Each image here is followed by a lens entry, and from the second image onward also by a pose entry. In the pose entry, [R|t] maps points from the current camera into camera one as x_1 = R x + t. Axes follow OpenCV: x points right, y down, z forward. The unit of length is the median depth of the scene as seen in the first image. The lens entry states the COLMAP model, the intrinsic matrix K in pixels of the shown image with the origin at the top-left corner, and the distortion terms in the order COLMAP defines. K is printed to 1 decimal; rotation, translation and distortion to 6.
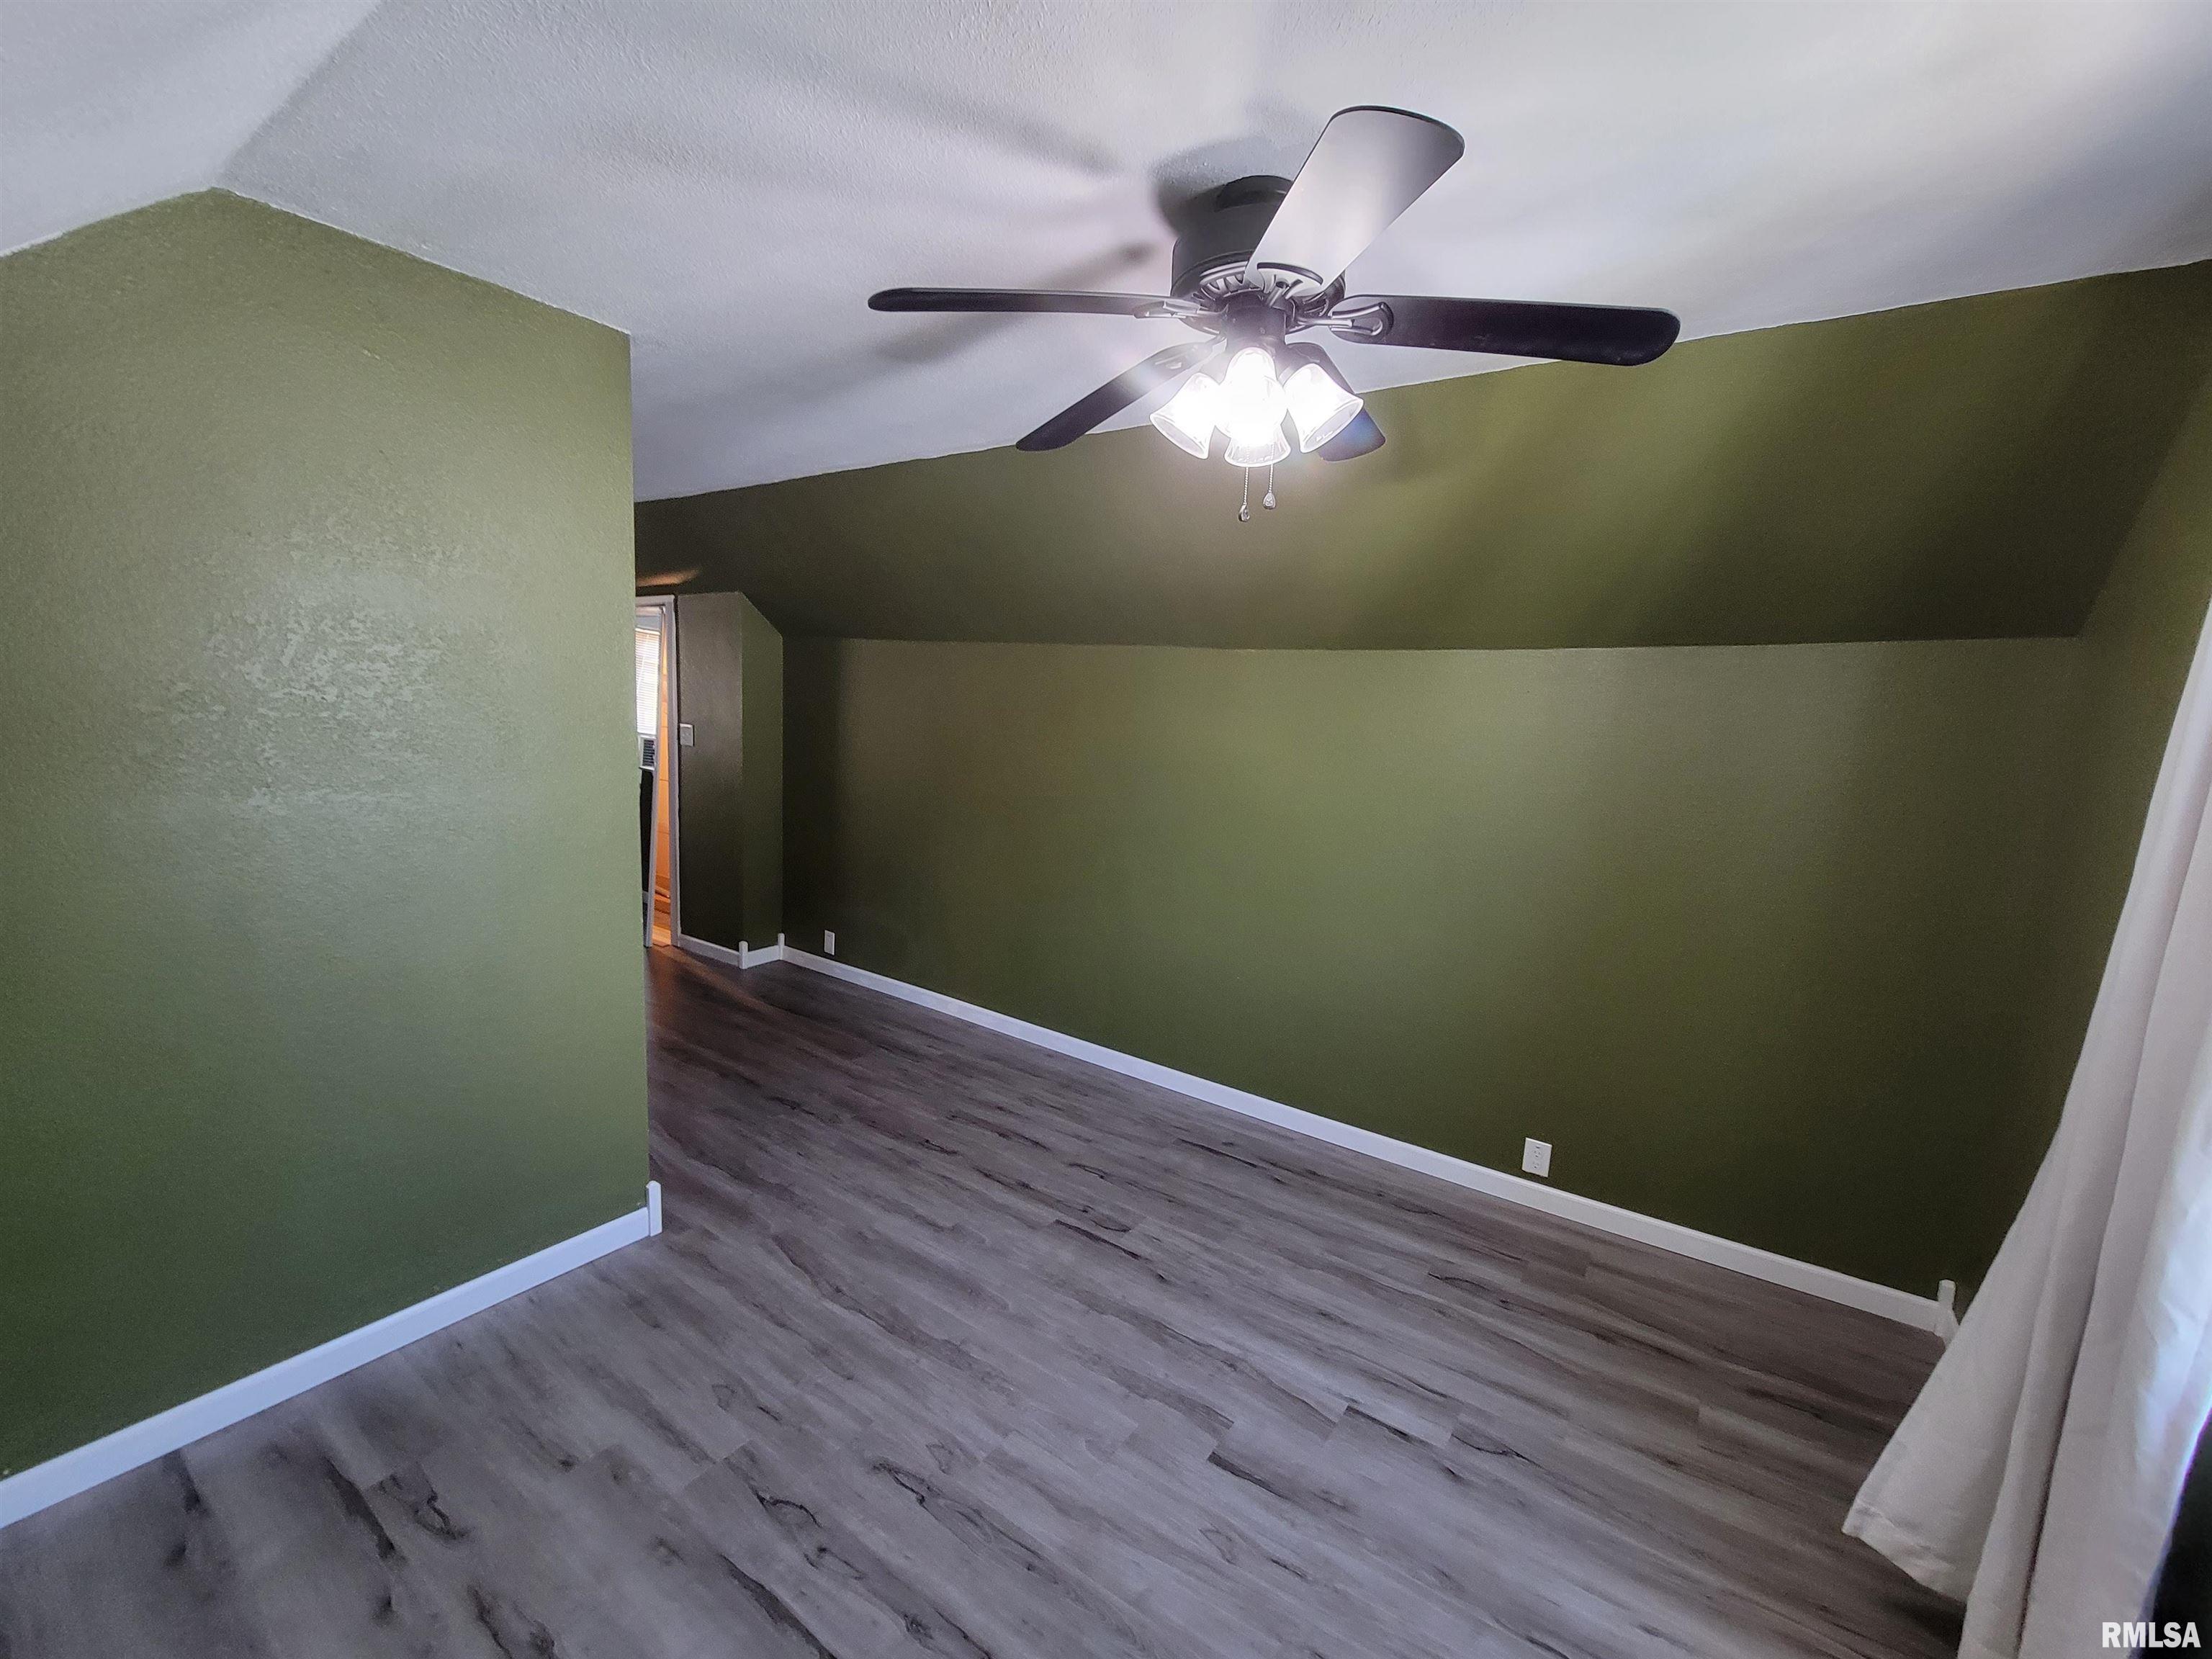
lens RADIAL K [[907.3, 0, 1106.0], [0, 907.3, 829.5], [0, 0, 1]] dist [0.001354, -0.000202]
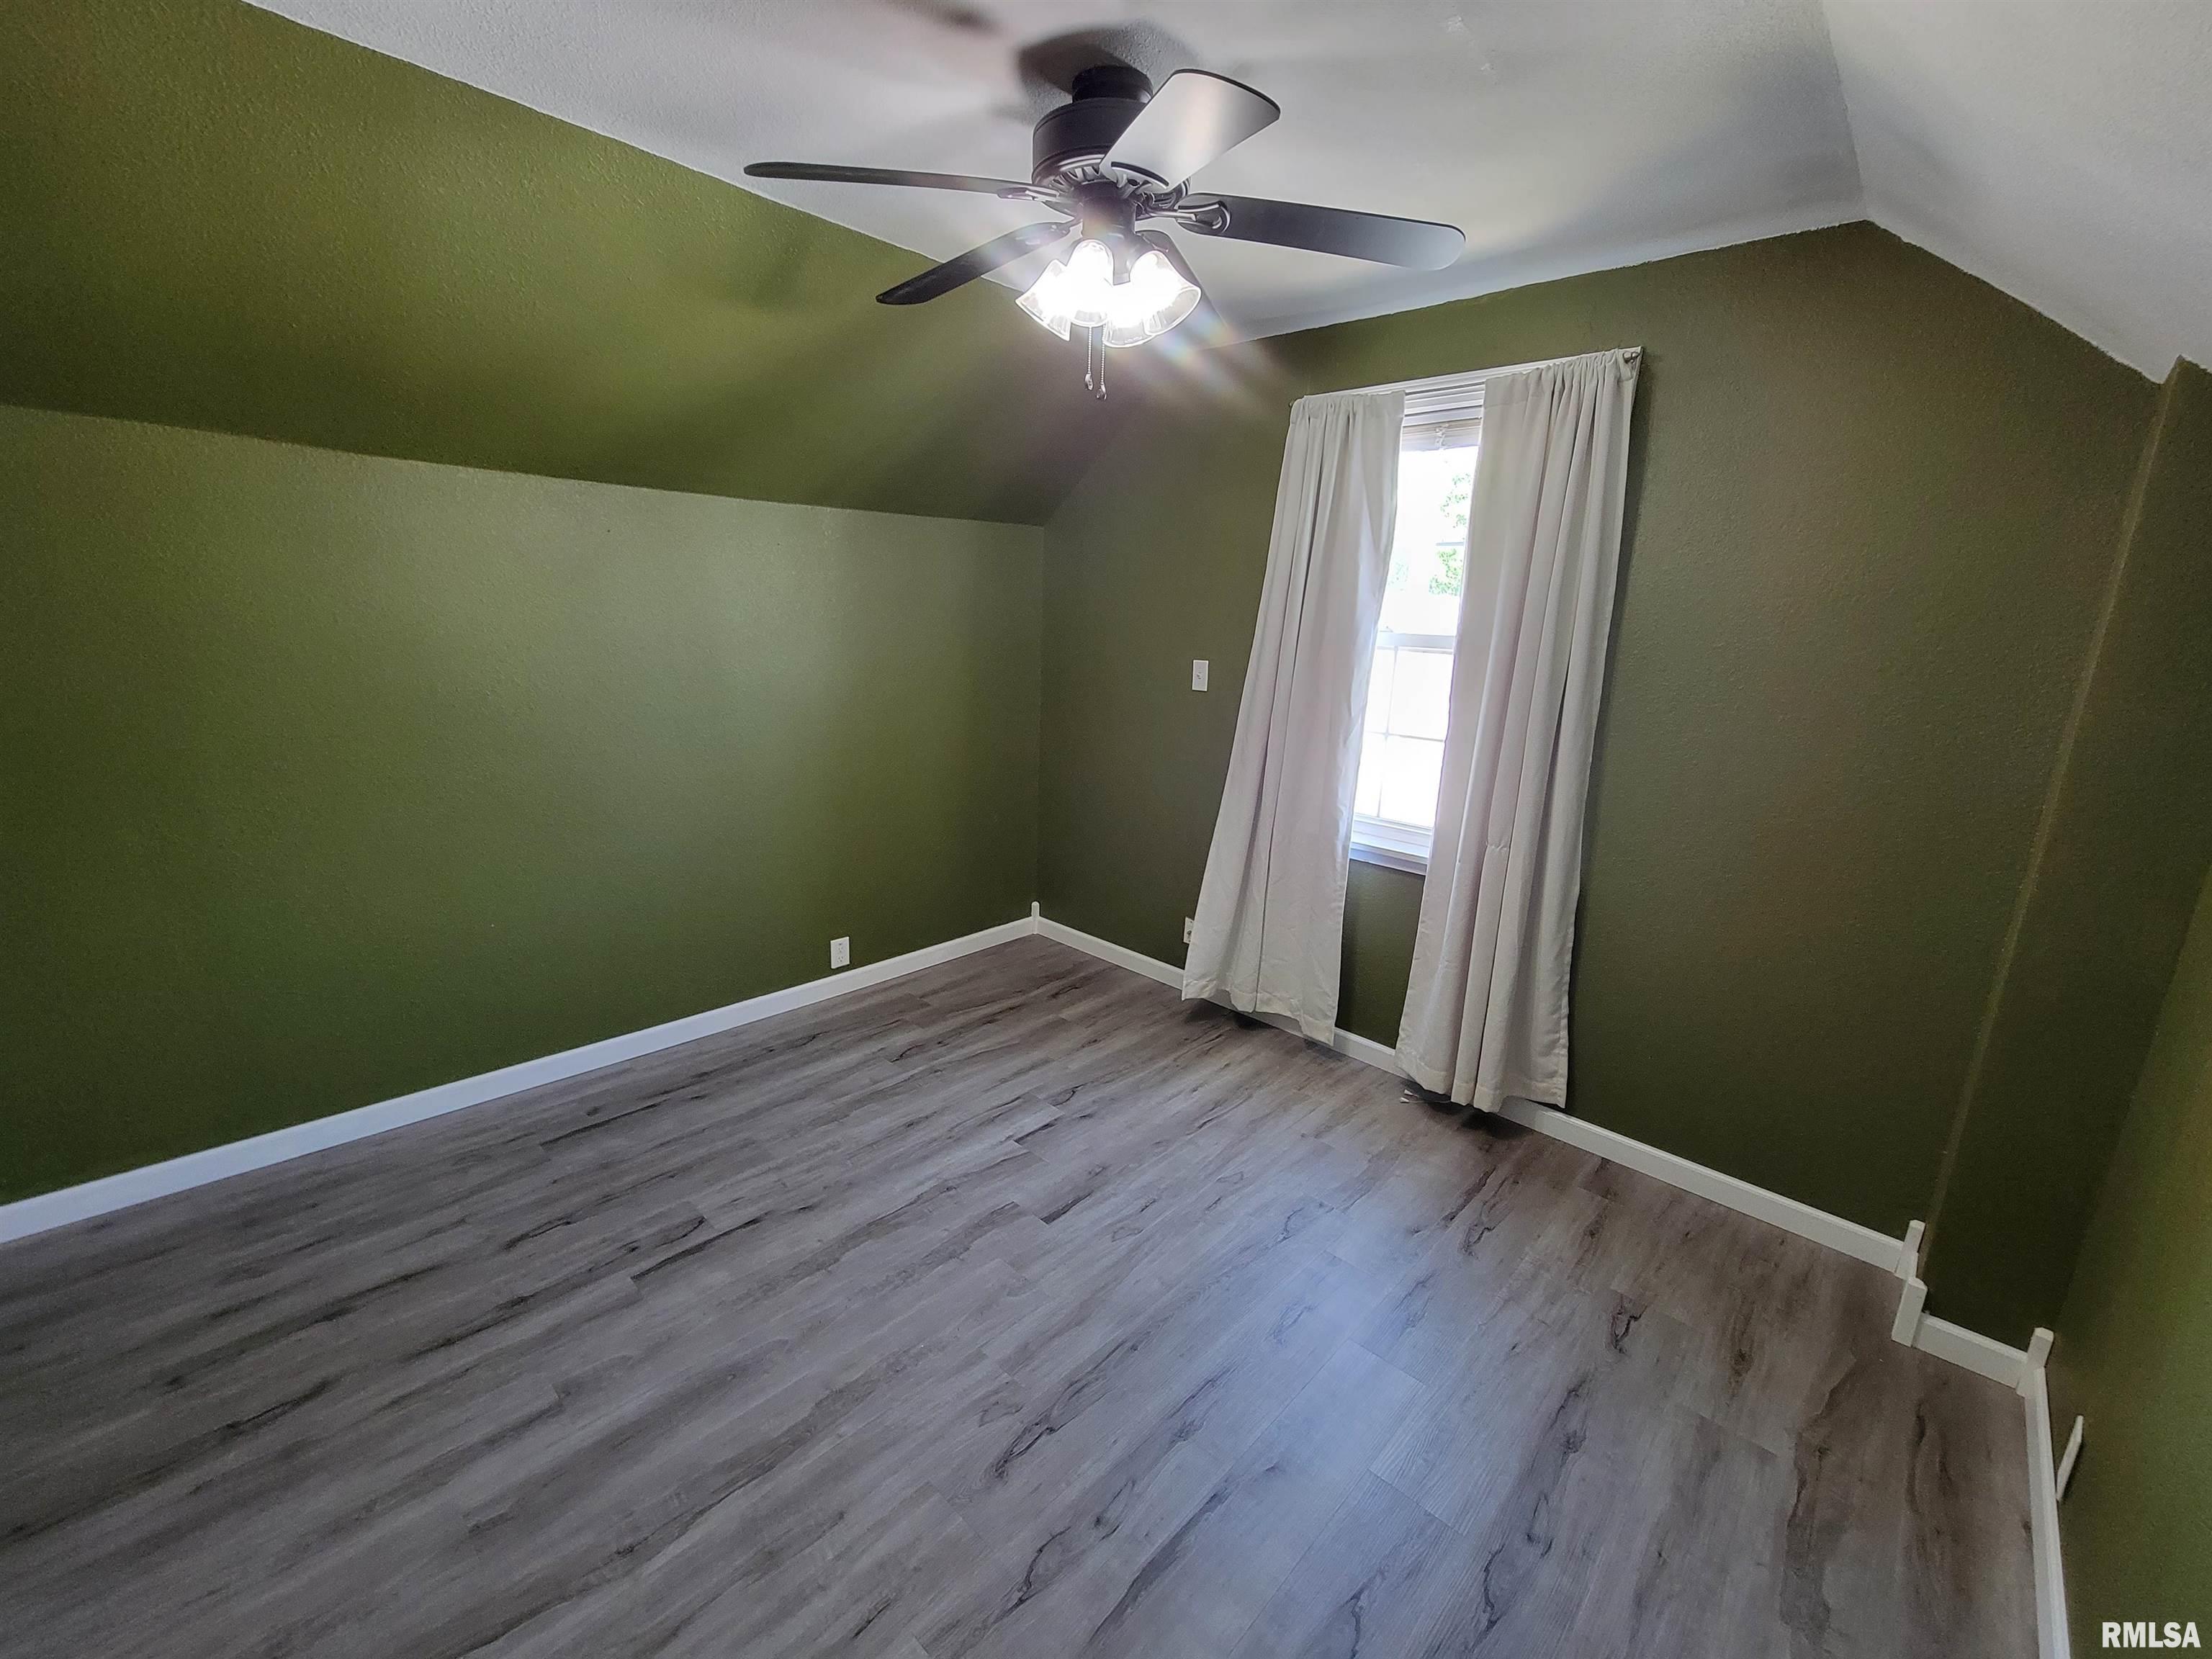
lens RADIAL K [[907.3, 0, 1106.0], [0, 907.3, 829.5], [0, 0, 1]] dist [0.001354, -0.000202]
pose [[0.155003, -0.272258, 0.949657, -0.689446], [0.102829, 0.960500, 0.258583, -0.079276], [-0.982548, 0.057571, 0.176877, 0.549513]]
